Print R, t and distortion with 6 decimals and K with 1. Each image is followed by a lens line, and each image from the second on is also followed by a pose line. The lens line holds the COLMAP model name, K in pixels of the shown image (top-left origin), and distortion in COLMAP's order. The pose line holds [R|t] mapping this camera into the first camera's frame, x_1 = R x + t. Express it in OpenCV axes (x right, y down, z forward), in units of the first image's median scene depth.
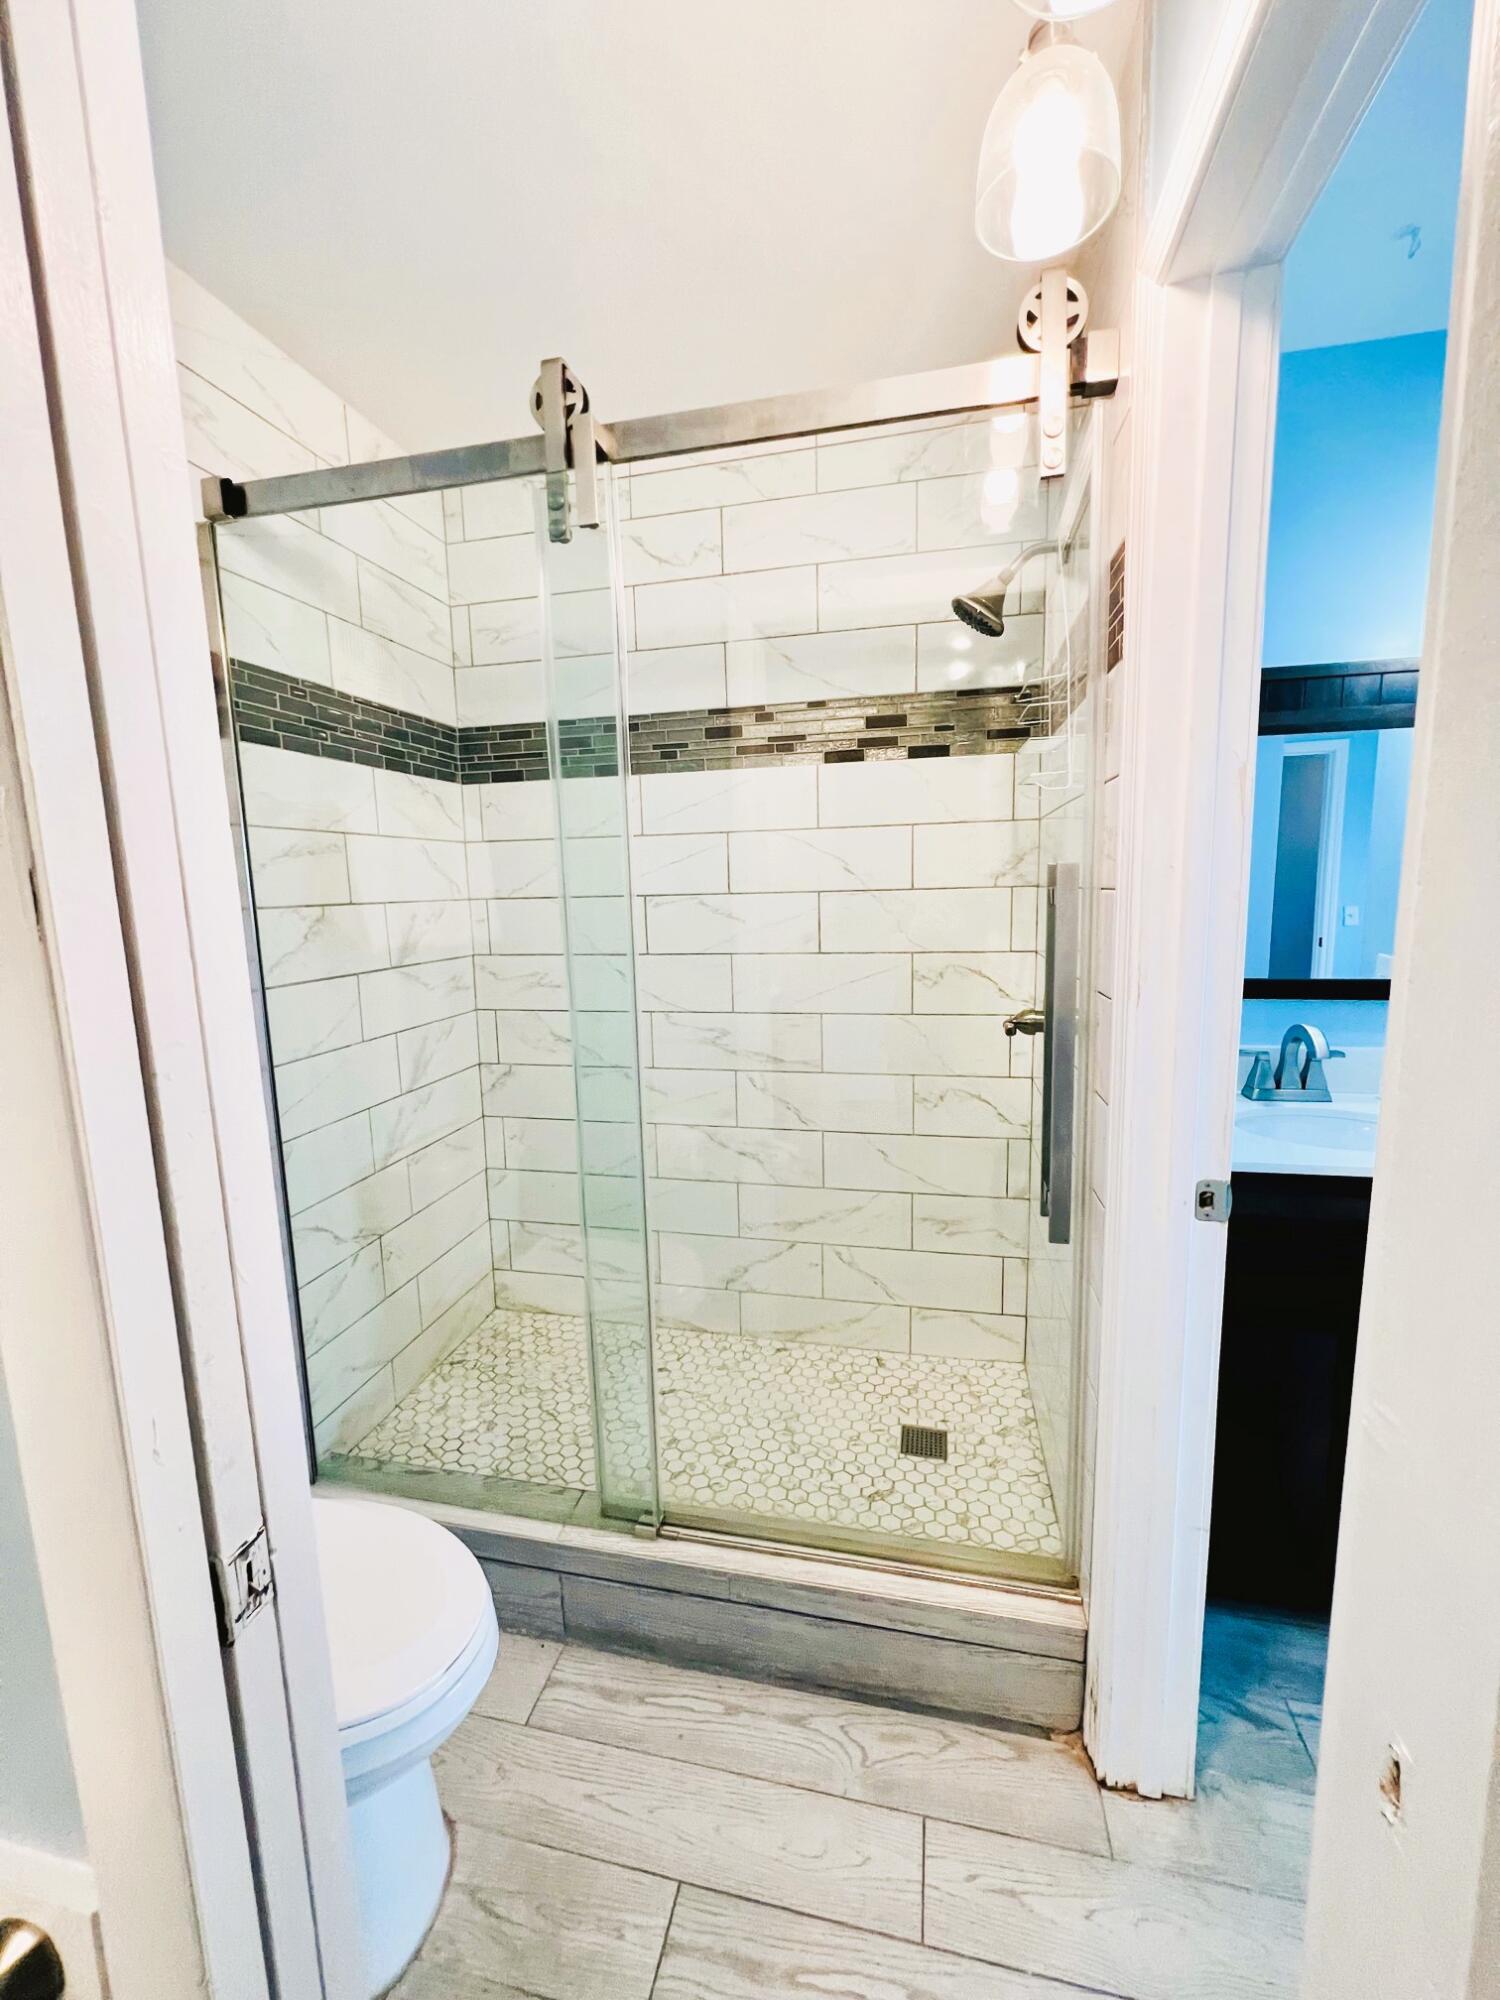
lens RADIAL K [[800.8, 0, 763.3], [0, 800.8, 1001.1], [0, 0, 1]] dist [-0.002091, -0.000782]
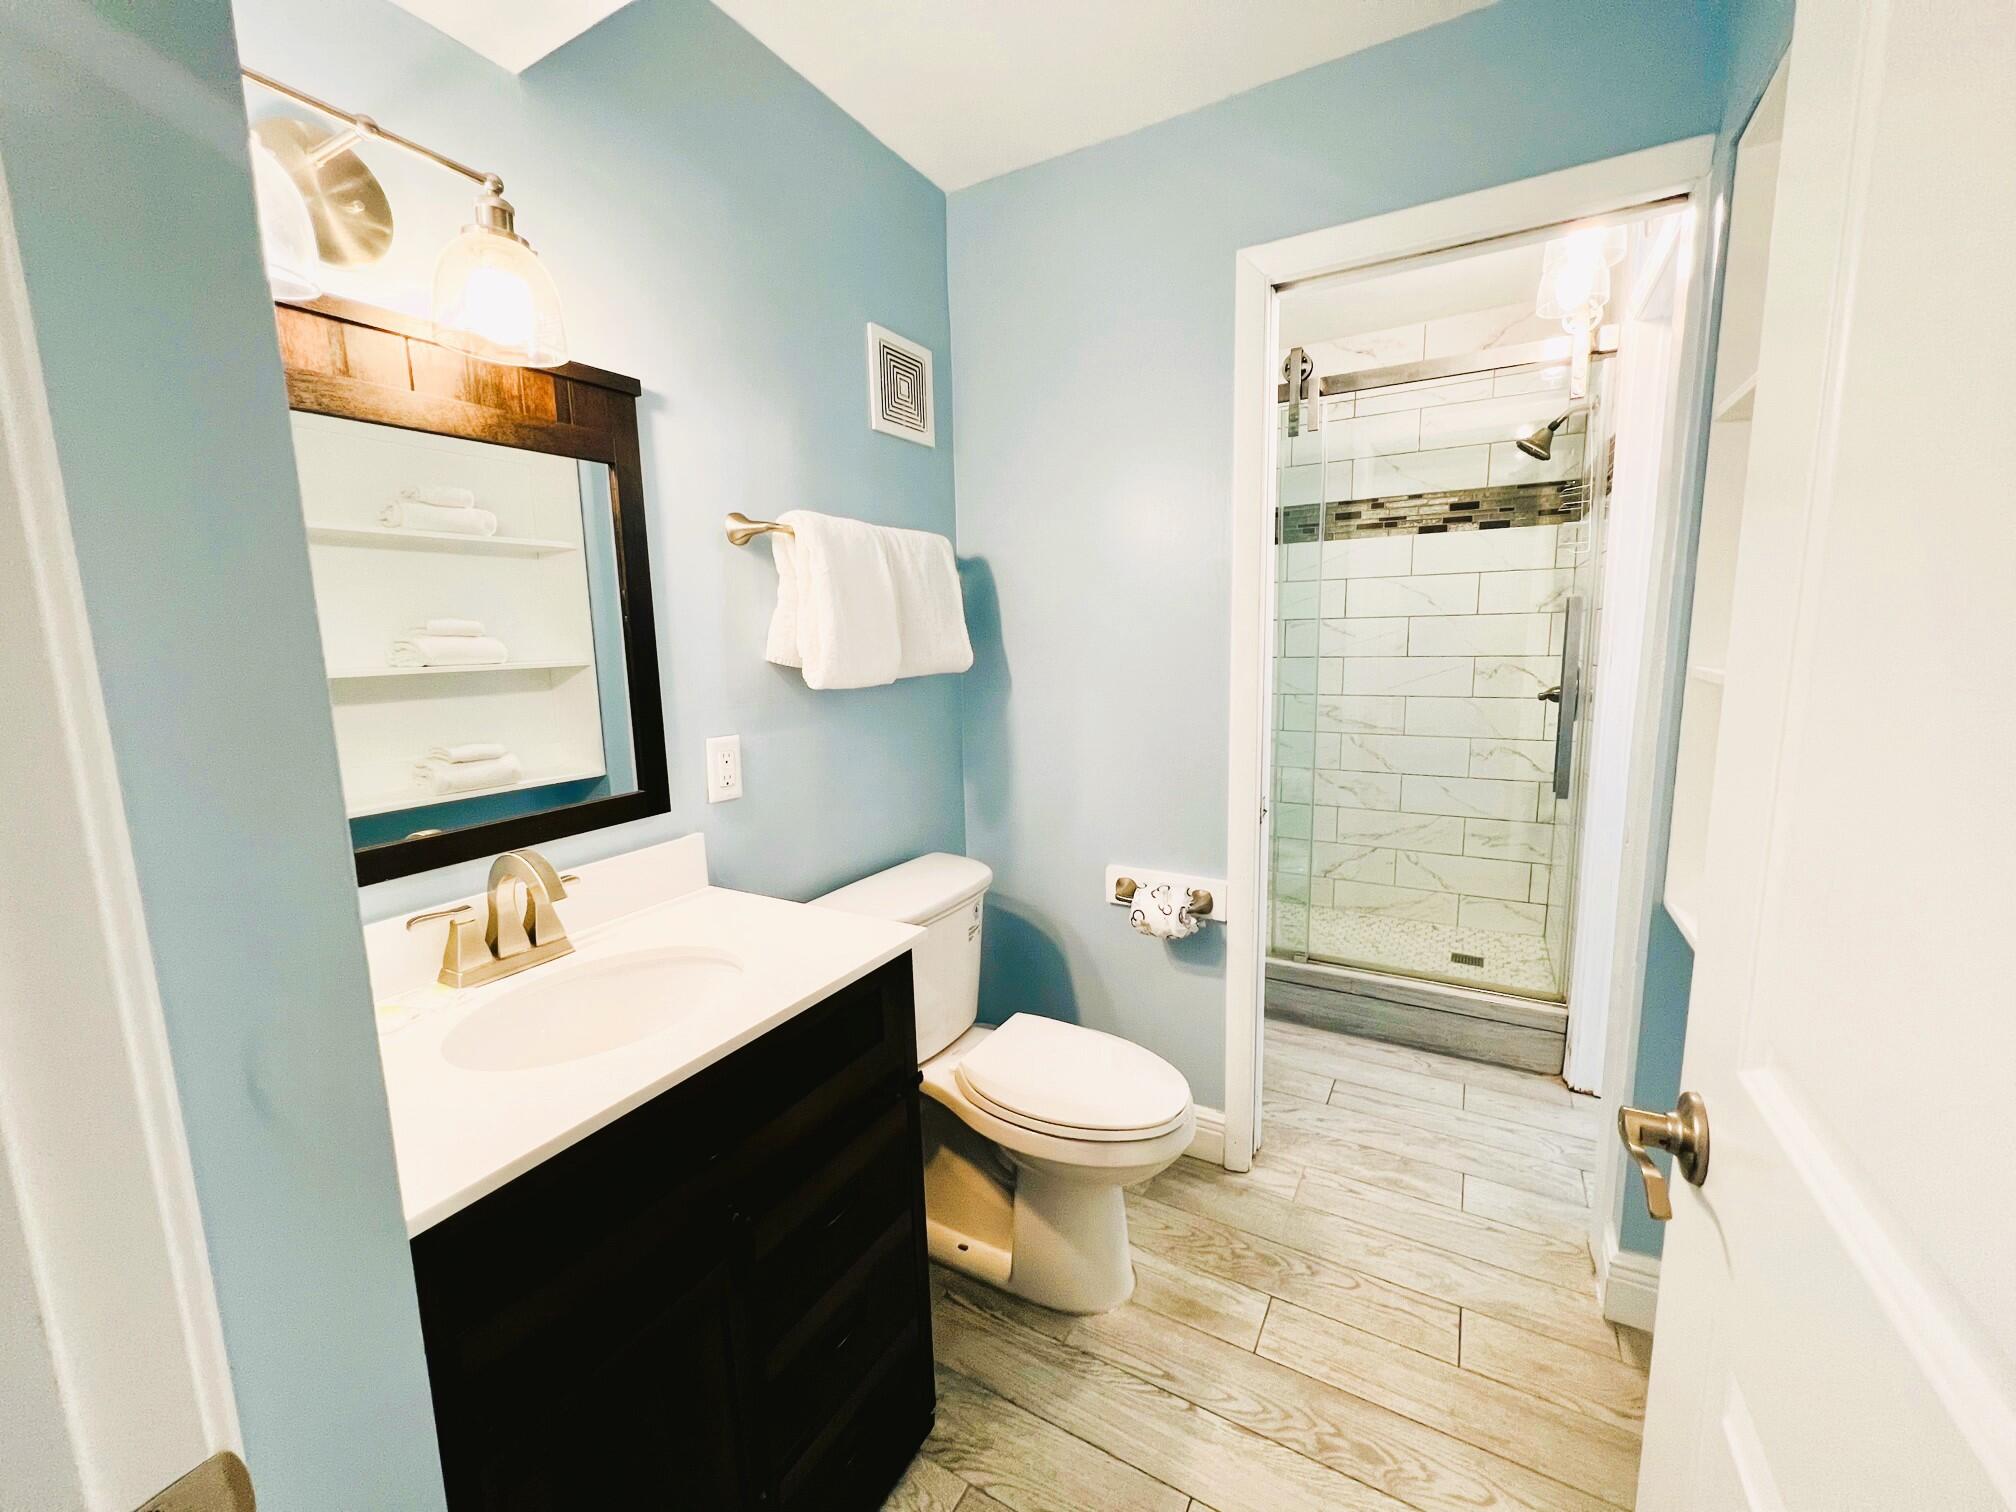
lens RADIAL K [[807.2, 0, 1010.9], [0, 807.2, 752.2], [0, 0, 1]] dist [-0.002091, -0.000782]
pose [[0.950945, 0.049174, -0.305425, -0.182638], [-0.046056, 0.998787, 0.017412, 0.140683], [0.305911, -0.002491, 0.952057, -0.761290]]
